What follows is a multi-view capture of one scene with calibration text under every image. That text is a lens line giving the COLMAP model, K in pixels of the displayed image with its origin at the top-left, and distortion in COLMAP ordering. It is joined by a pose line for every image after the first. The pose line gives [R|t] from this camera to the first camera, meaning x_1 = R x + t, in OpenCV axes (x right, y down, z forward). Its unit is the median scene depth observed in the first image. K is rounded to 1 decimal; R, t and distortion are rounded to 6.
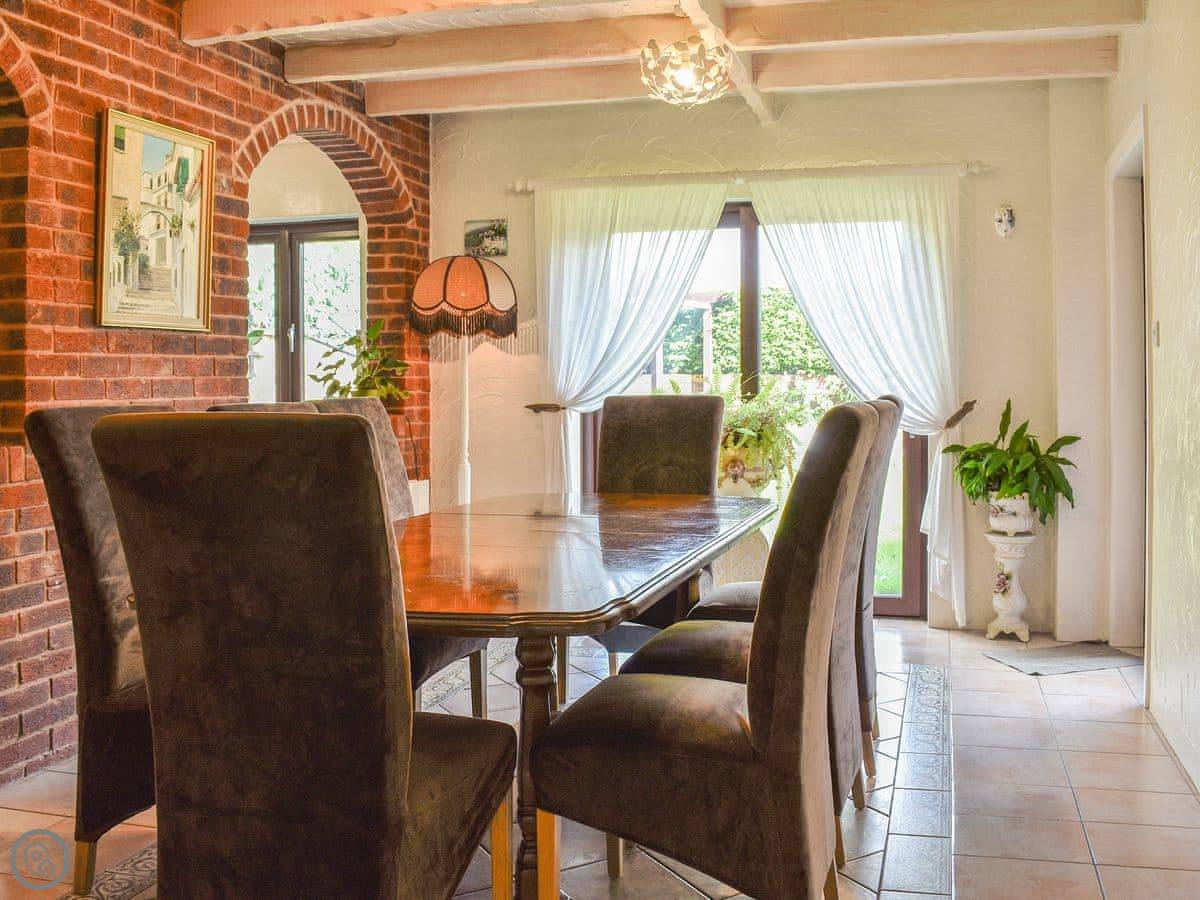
lens RADIAL K [[1109.0, 0, 599.3], [0, 1109.0, 454.3], [0, 0, 1]] dist [-0.112870, 0.000000]
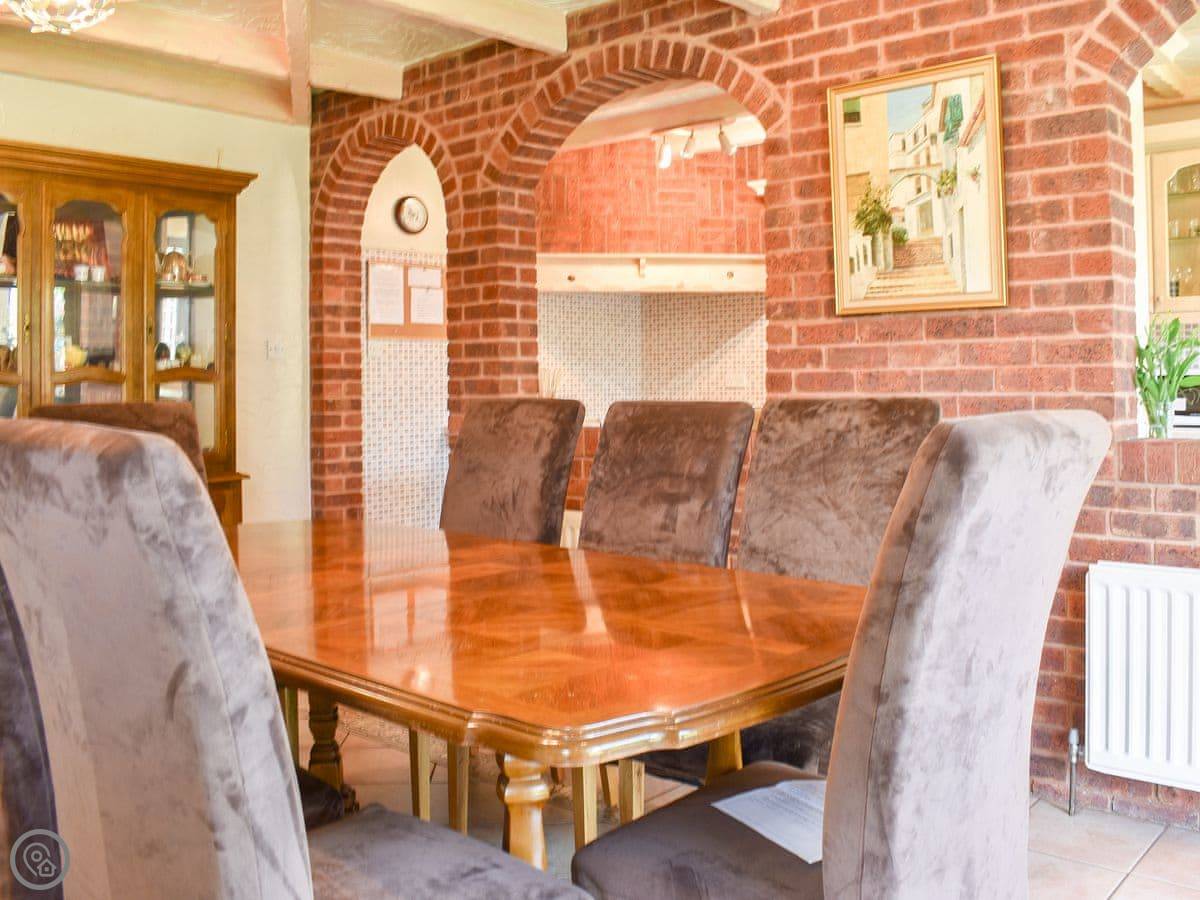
lens RADIAL K [[1109.0, 0, 599.9], [0, 1109.0, 445.6], [0, 0, 1]] dist [-0.112870, 0.000000]
pose [[-0.432366, 0.052752, -0.900154, 0.486518], [-0.048742, 0.995460, 0.081750, -0.068996], [0.900380, 0.079221, -0.427832, 1.162943]]
